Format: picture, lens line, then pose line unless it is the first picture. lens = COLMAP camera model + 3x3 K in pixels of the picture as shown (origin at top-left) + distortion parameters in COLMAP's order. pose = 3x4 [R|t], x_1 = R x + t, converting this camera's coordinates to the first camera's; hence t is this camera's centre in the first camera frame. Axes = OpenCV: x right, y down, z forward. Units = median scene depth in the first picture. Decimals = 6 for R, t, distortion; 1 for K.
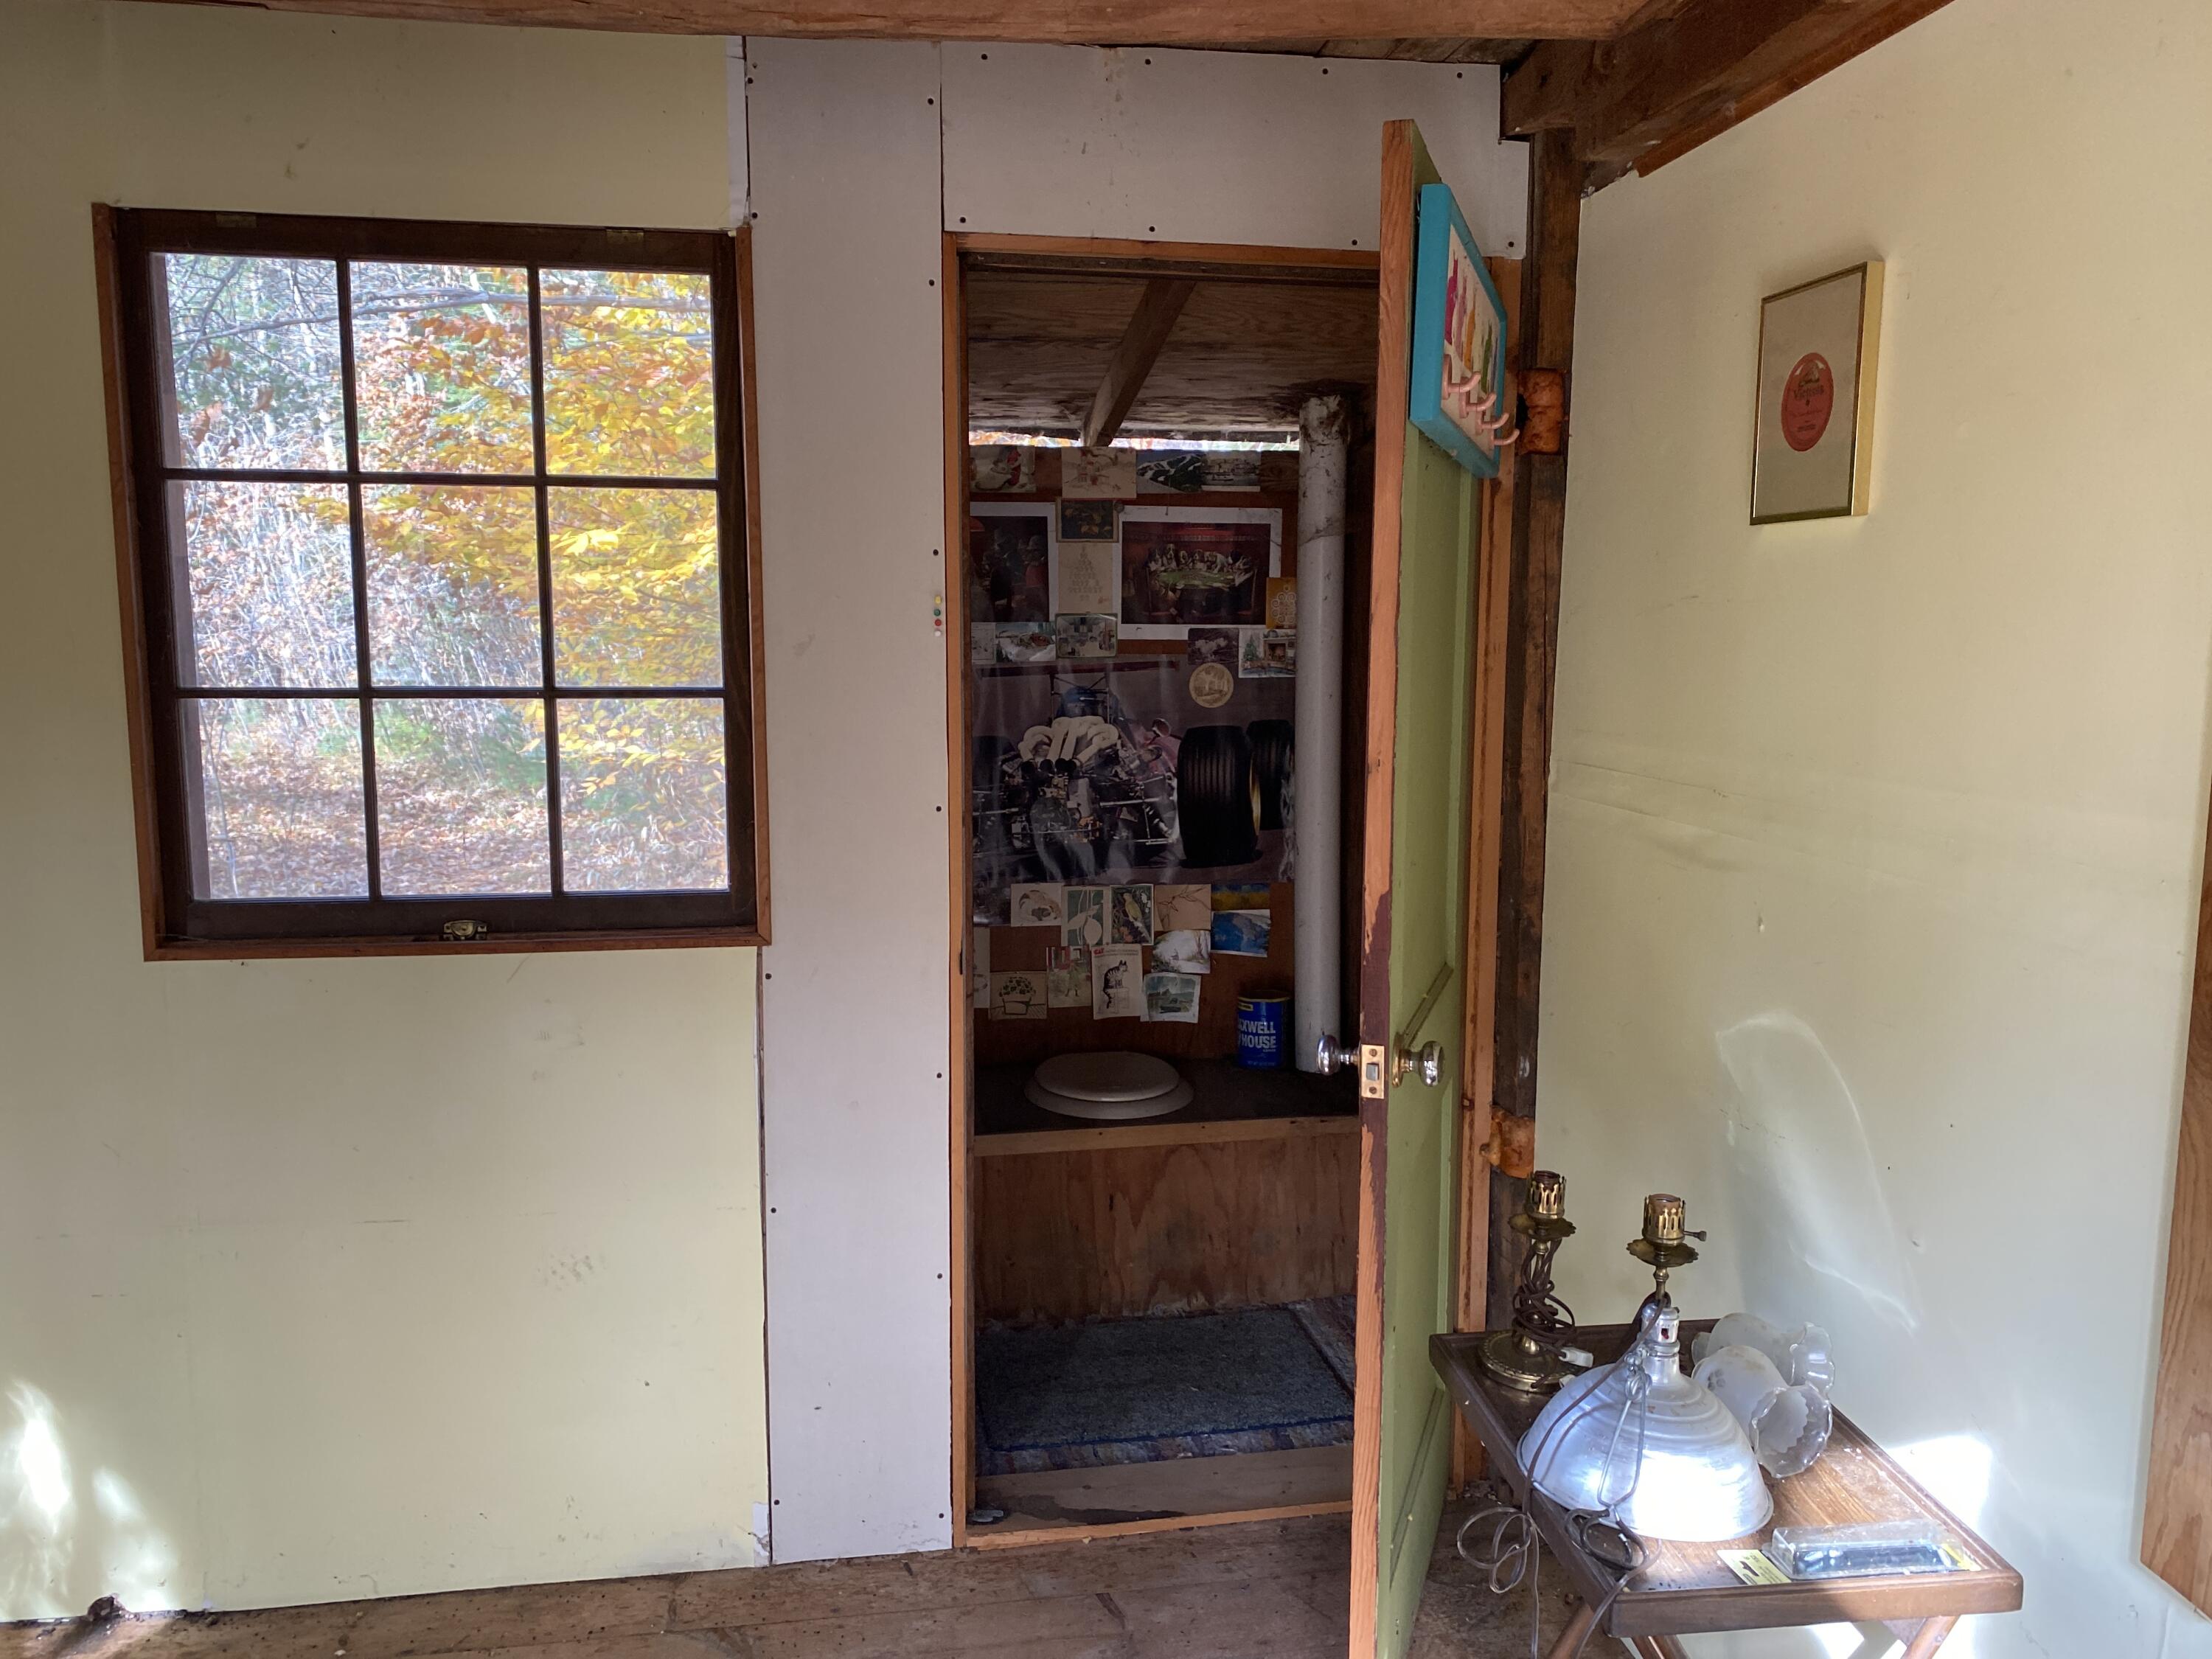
lens RADIAL K [[1643.1, 0, 1104.6], [0, 1643.1, 839.3], [0, 0, 1]] dist [0.065406, -0.095038]
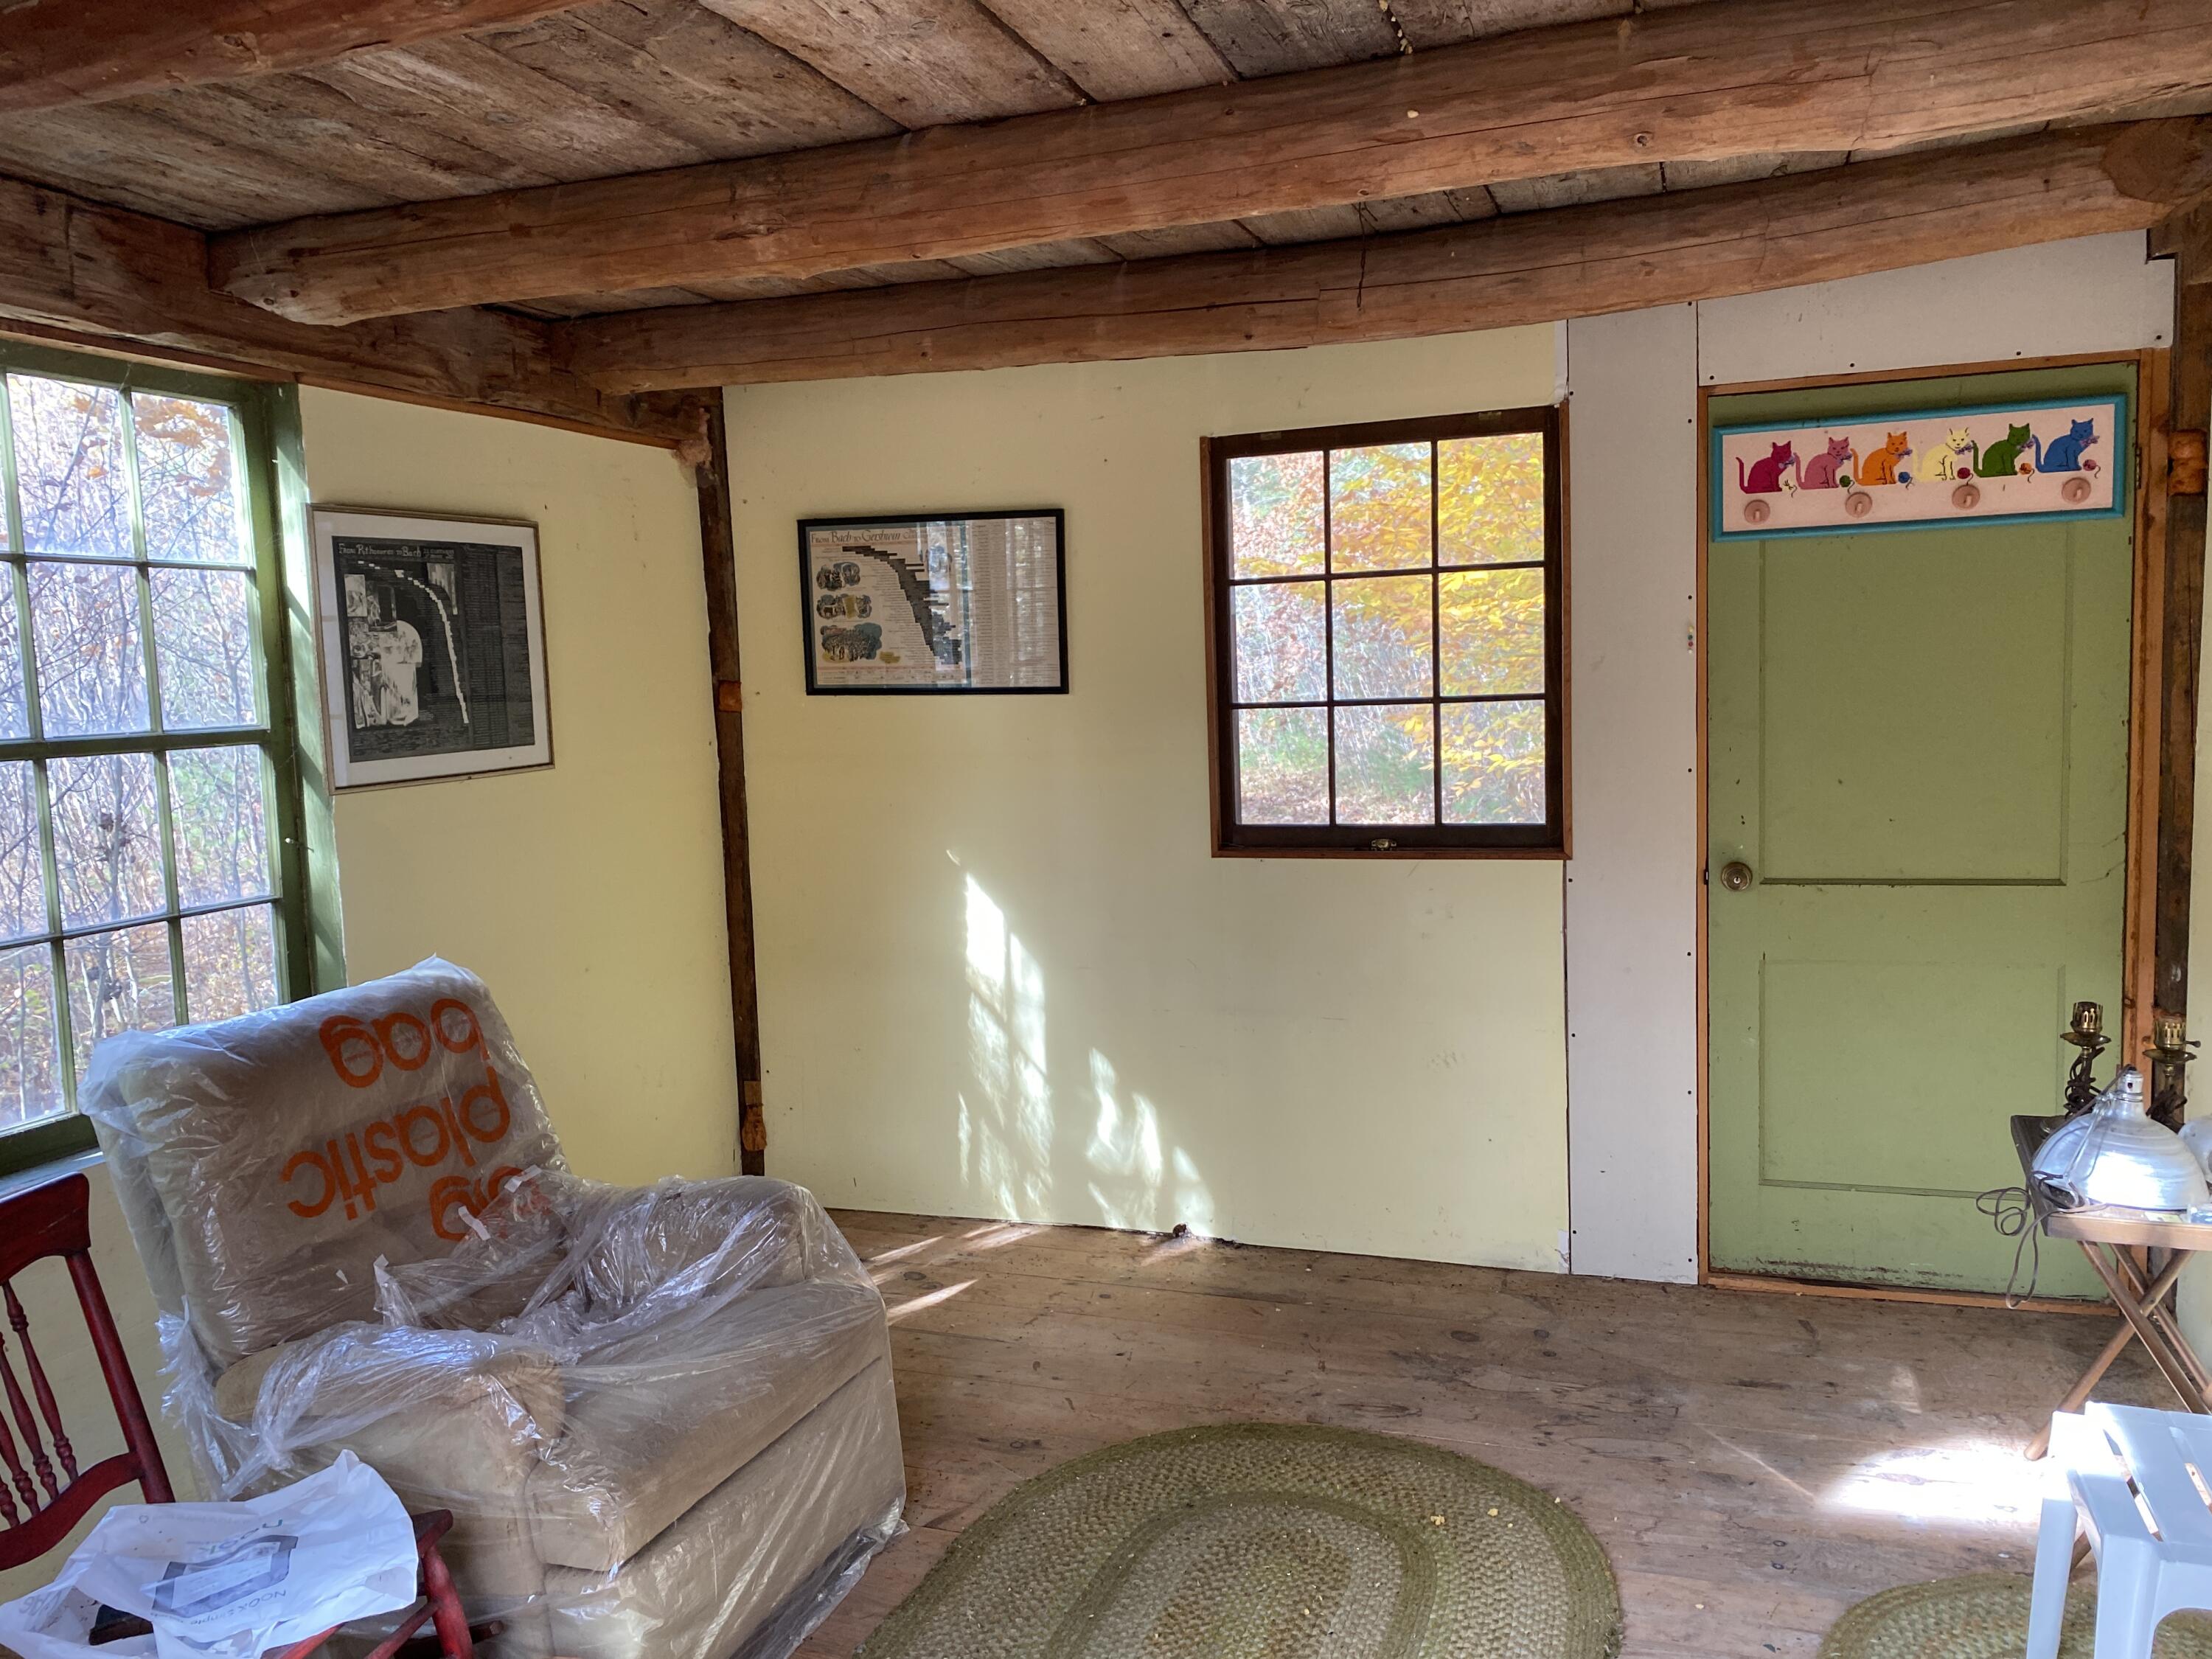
lens RADIAL K [[1643.1, 0, 1104.6], [0, 1643.1, 839.3], [0, 0, 1]] dist [0.065406, -0.095038]
pose [[0.871078, 0.014942, -0.490918, 0.166989], [-0.020204, 0.999781, -0.005419, 0.060019], [0.490729, 0.014639, 0.871189, -0.536098]]
